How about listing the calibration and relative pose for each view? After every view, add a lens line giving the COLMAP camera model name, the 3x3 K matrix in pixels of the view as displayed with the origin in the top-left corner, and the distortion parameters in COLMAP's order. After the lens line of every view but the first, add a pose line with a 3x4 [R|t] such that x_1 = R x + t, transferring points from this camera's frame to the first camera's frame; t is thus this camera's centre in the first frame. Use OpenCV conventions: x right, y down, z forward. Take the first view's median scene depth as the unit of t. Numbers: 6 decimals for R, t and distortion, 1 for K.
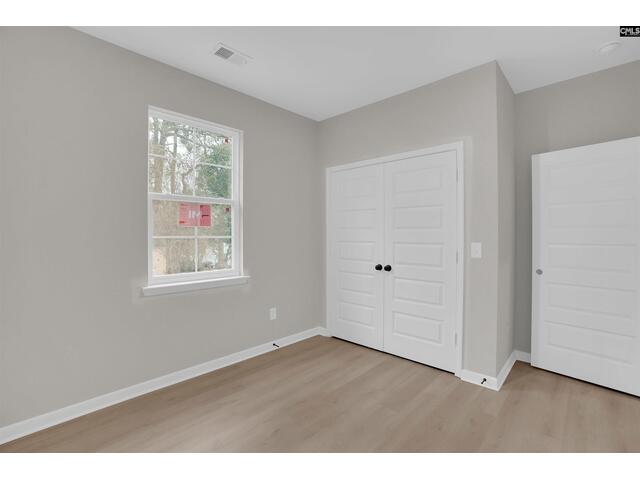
lens RADIAL K [[297.5, 0, 323.2], [0, 297.5, 235.7], [0, 0, 1]] dist [-0.083326, 0.038150]
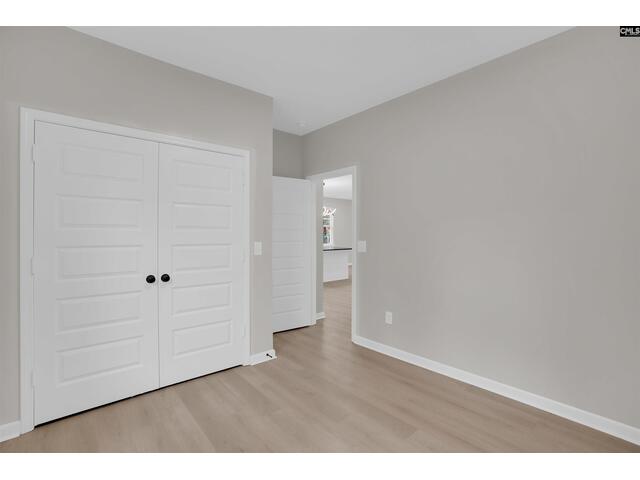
lens RADIAL K [[297.5, 0, 323.2], [0, 297.5, 235.7], [0, 0, 1]] dist [-0.083326, 0.038150]
pose [[0.086584, -0.001355, 0.996244, -1.253187], [-0.001036, 0.999998, 0.001450, -0.009833], [-0.996244, -0.001158, 0.086583, 1.266696]]
